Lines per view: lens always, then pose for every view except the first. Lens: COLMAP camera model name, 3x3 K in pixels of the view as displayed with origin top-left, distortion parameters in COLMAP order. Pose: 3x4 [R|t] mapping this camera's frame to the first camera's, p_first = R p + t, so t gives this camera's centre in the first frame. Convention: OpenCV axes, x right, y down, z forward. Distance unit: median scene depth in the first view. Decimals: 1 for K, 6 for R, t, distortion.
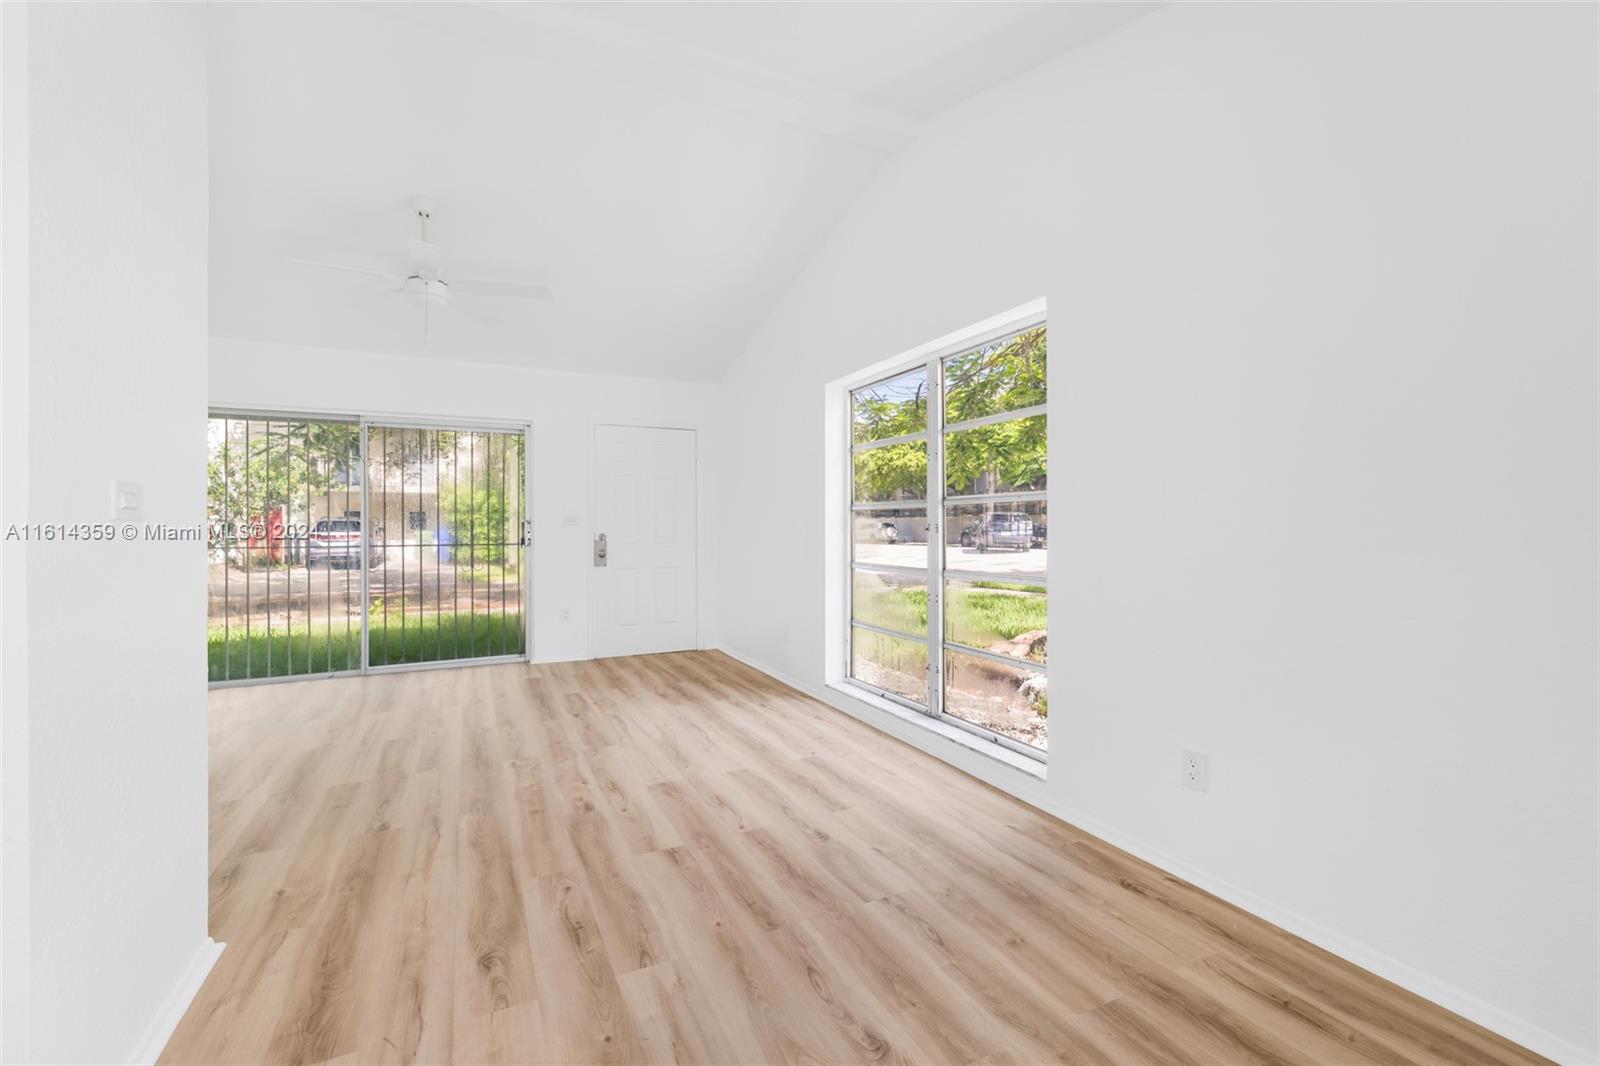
lens RADIAL K [[677.5, 0, 799.0], [0, 677.5, 526.2], [0, 0, 1]] dist [-0.001480, -0.000227]
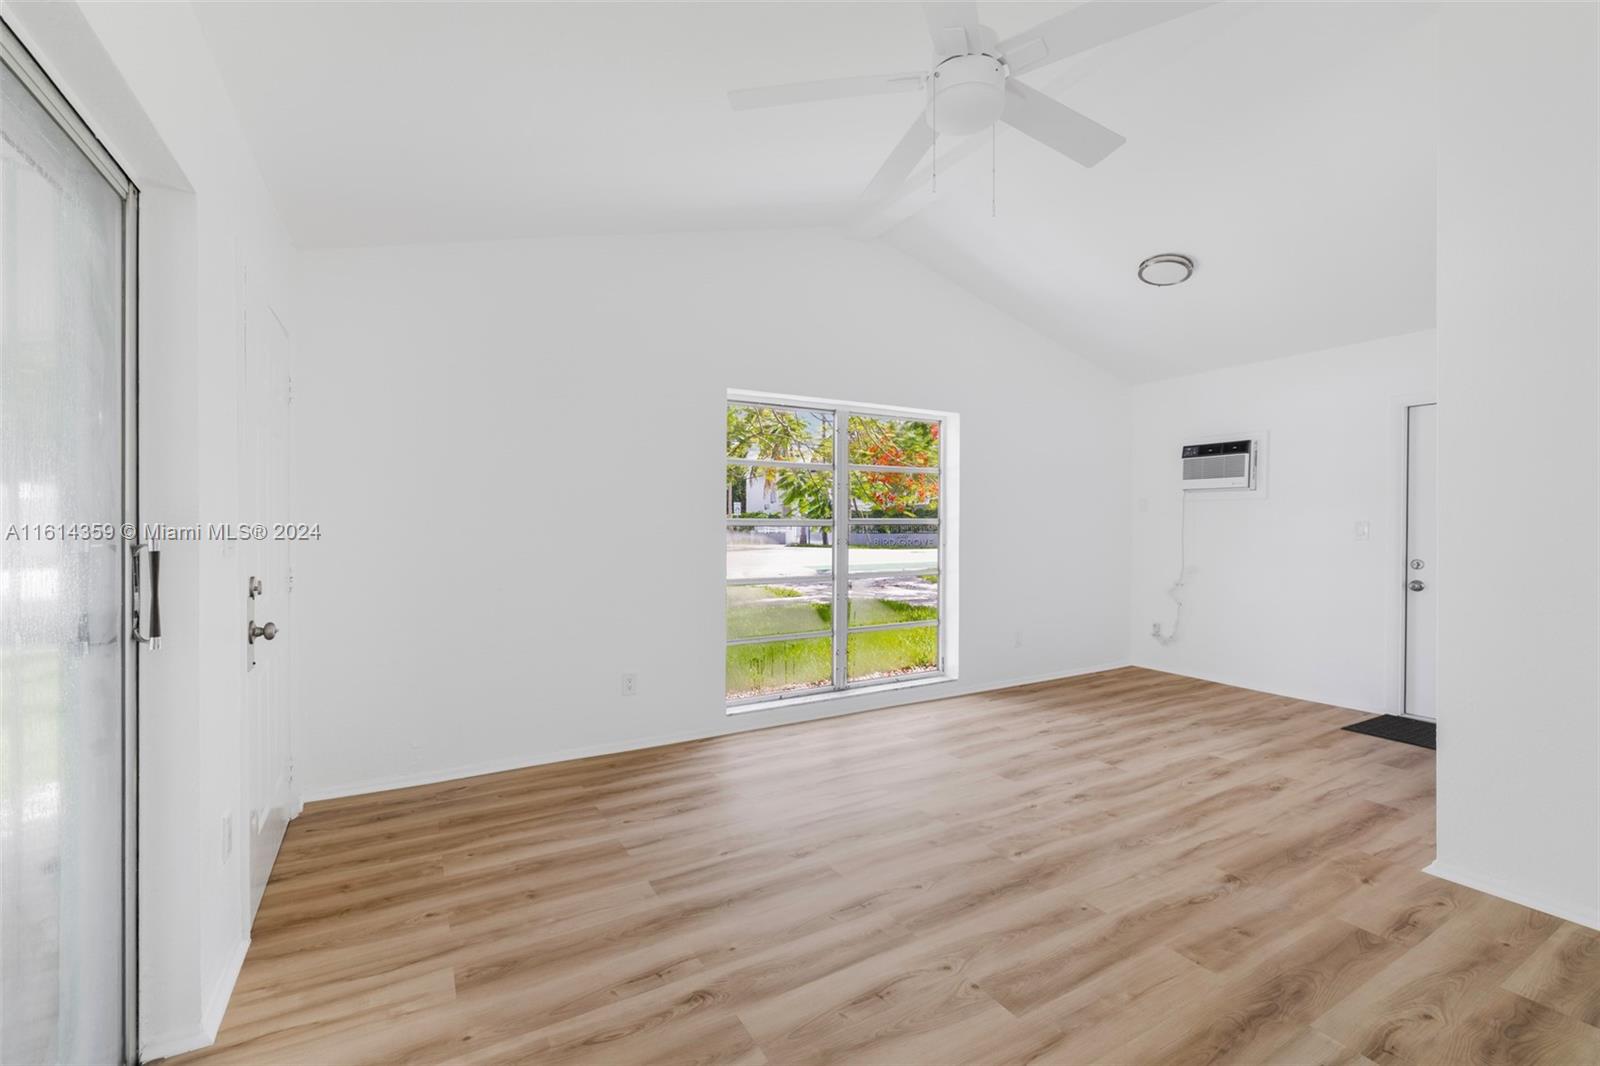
lens RADIAL K [[677.5, 0, 799.9], [0, 677.5, 532.1], [0, 0, 1]] dist [-0.001480, -0.000227]
pose [[-0.076060, -0.004260, 0.997094, -1.558622], [0.003514, 0.999984, 0.004540, -0.025532], [-0.997097, 0.003849, -0.076044, 1.740827]]
